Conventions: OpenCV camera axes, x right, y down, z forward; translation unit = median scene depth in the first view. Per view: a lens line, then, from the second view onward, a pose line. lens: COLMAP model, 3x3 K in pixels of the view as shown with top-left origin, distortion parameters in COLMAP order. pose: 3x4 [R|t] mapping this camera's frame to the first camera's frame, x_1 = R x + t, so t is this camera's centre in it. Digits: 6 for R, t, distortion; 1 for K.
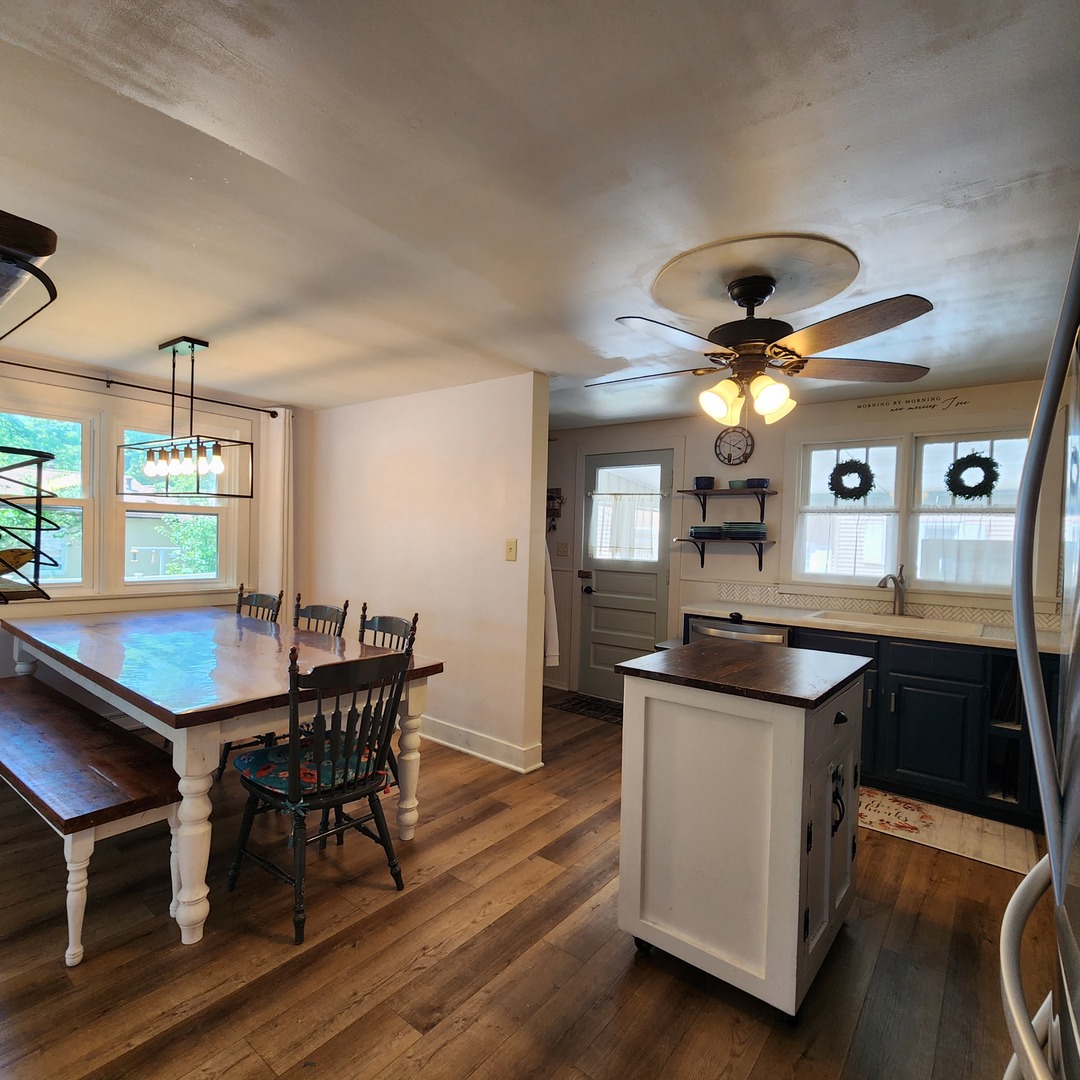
lens RADIAL K [[595.2, 0, 543.1], [0, 595.2, 541.4], [0, 0, 1]] dist [0.005861, 0.001196]
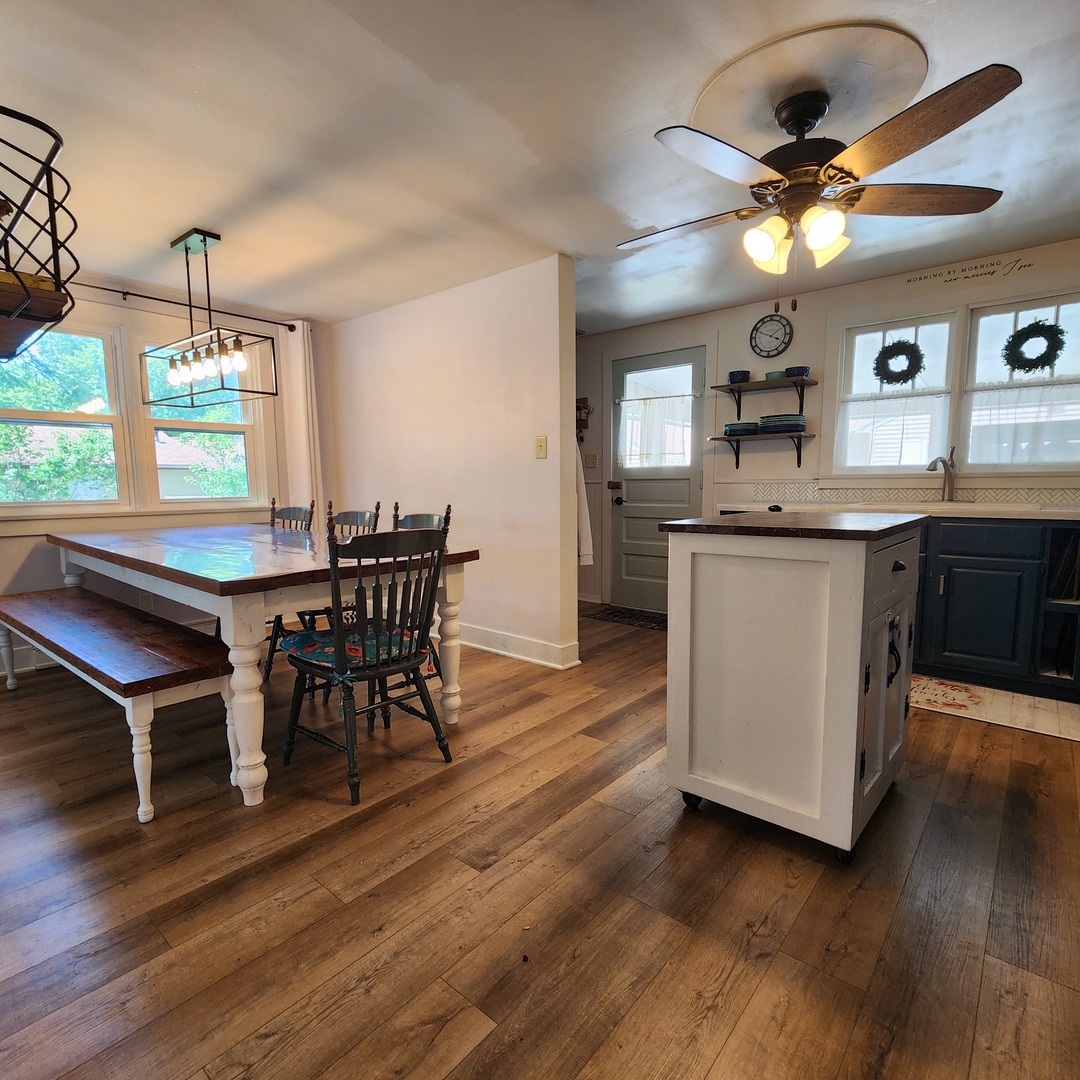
lens RADIAL K [[595.2, 0, 541.9], [0, 595.2, 539.4], [0, 0, 1]] dist [0.005861, 0.001196]
pose [[0.998548, -0.032476, -0.042969, -0.020974], [0.036194, 0.995394, 0.088779, 0.105762], [0.039888, -0.090205, 0.995124, 0.021751]]
